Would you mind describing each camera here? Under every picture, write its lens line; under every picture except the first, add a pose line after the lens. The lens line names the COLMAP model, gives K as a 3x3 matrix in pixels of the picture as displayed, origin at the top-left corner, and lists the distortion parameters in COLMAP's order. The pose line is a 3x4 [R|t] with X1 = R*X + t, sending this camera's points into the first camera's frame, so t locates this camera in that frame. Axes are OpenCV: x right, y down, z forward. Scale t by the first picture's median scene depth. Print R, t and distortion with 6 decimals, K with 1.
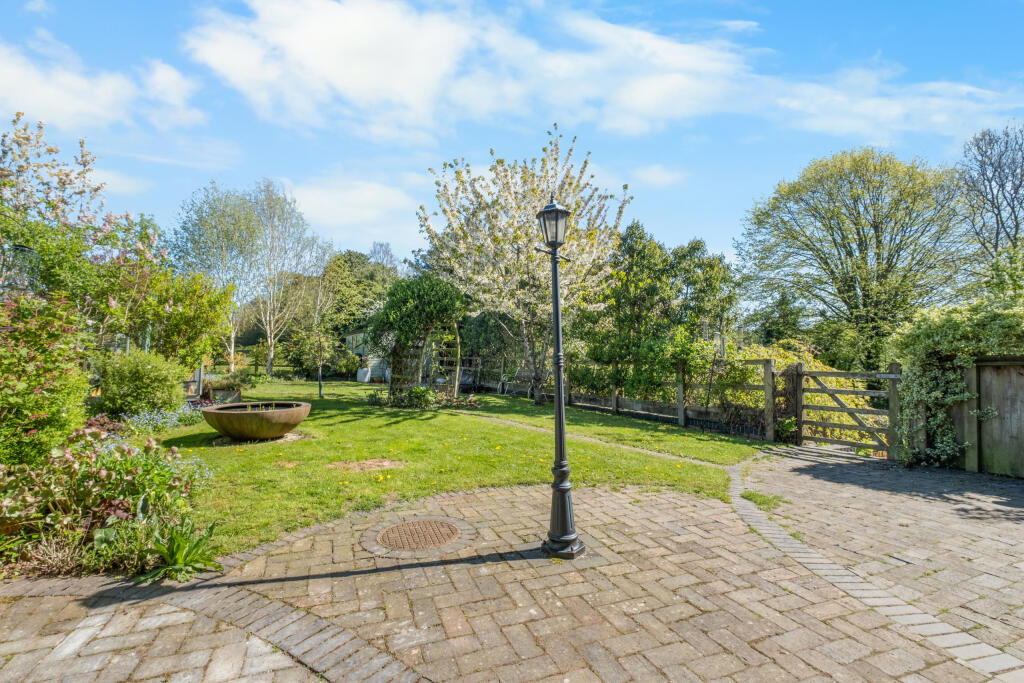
lens RADIAL K [[448.8, 0, 512.0], [0, 448.8, 341.5], [0, 0, 1]] dist [0.000118, -0.000016]
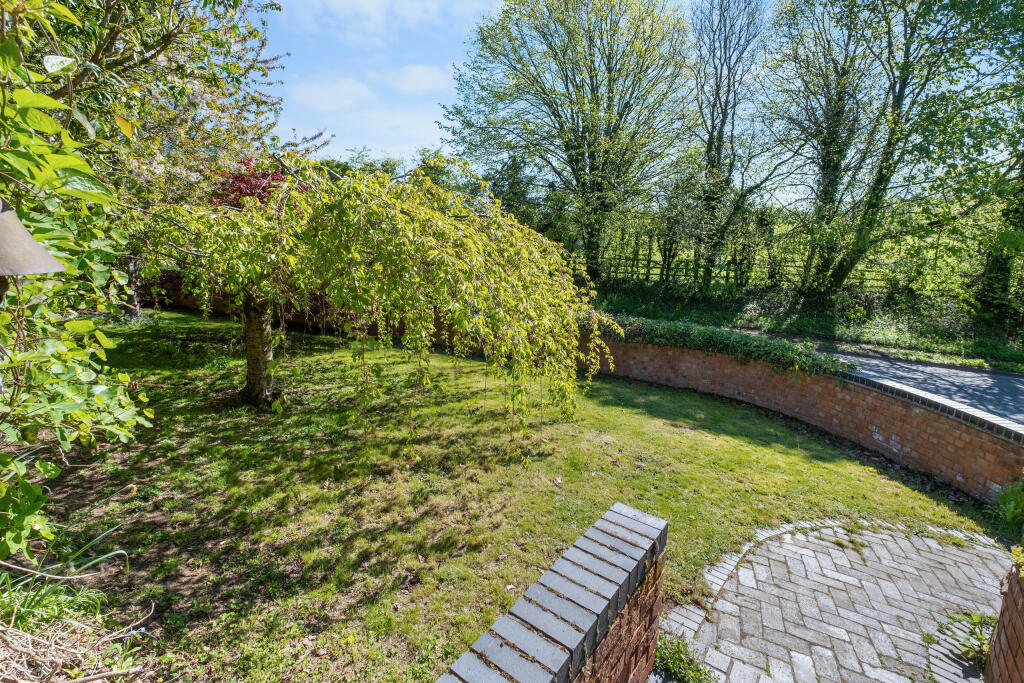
lens RADIAL K [[448.8, 0, 512.0], [0, 448.8, 341.5], [0, 0, 1]] dist [0.000118, -0.000016]
pose [[0.873704, -0.096458, 0.476799, 0.209179], [-0.033789, 0.965743, 0.257290, 0.012290], [-0.485283, -0.240906, 0.840515, 0.267944]]
